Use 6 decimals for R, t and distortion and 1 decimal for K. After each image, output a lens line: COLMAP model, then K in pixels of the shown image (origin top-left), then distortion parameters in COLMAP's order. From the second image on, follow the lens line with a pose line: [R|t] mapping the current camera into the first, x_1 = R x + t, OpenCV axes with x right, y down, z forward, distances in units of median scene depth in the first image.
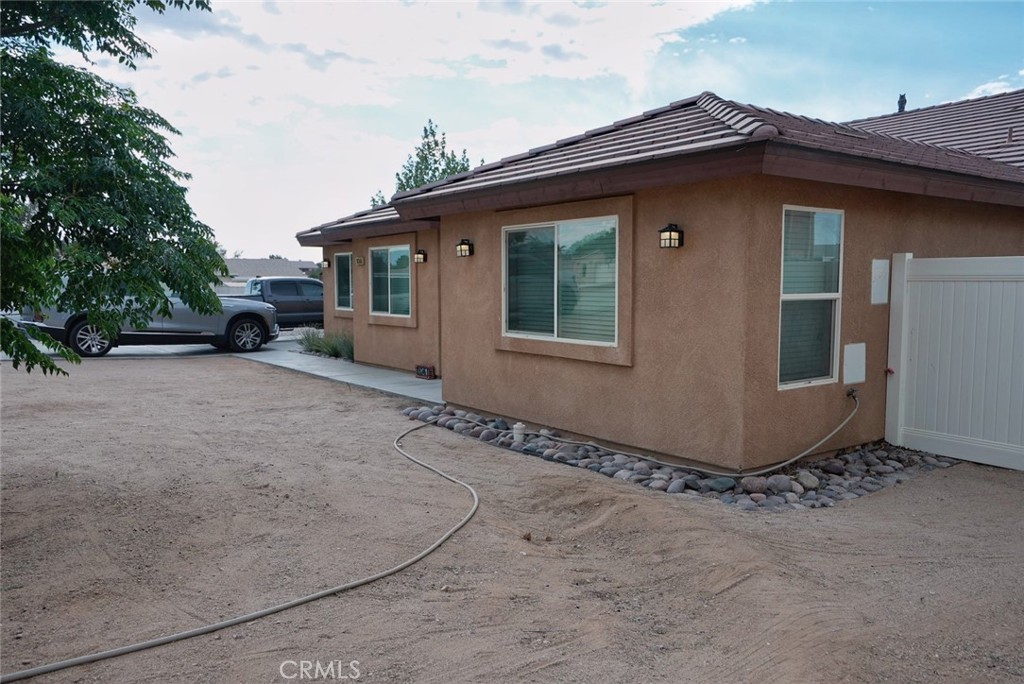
lens RADIAL K [[777.2, 0, 505.6], [0, 777.2, 350.4], [0, 0, 1]] dist [0.011551, 0.045868]
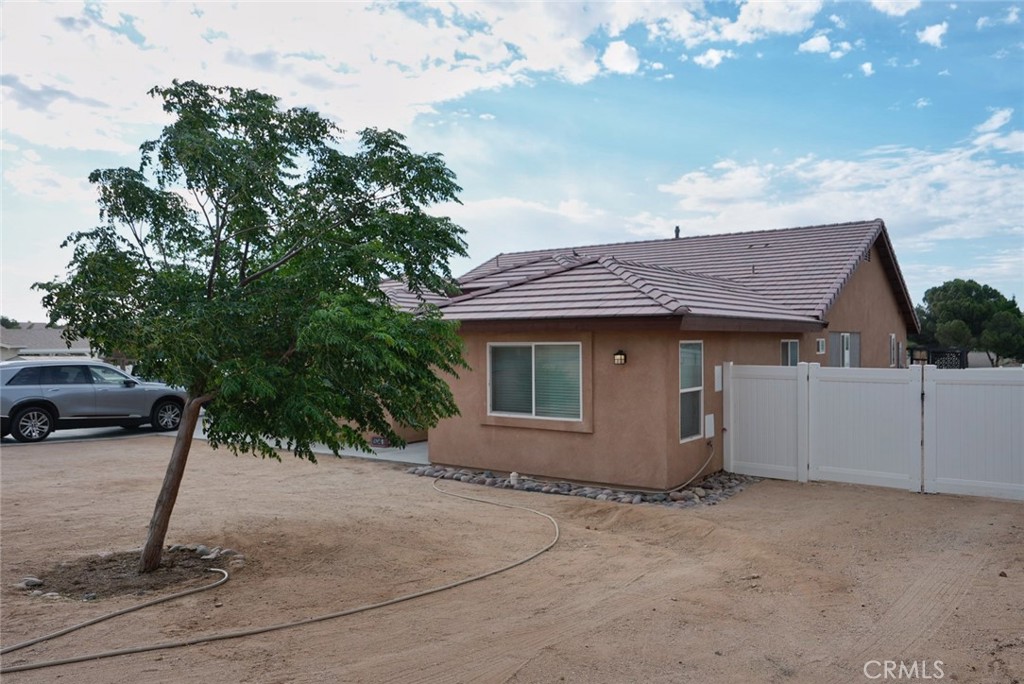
lens RADIAL K [[801.7, 0, 498.2], [0, 801.7, 340.7], [0, 0, 1]] dist [-0.004606, 0.044114]
pose [[0.953928, -0.006767, 0.299960, -0.538154], [0.032622, 0.996158, -0.081271, -0.042828], [-0.298258, 0.087312, 0.950484, -0.579504]]
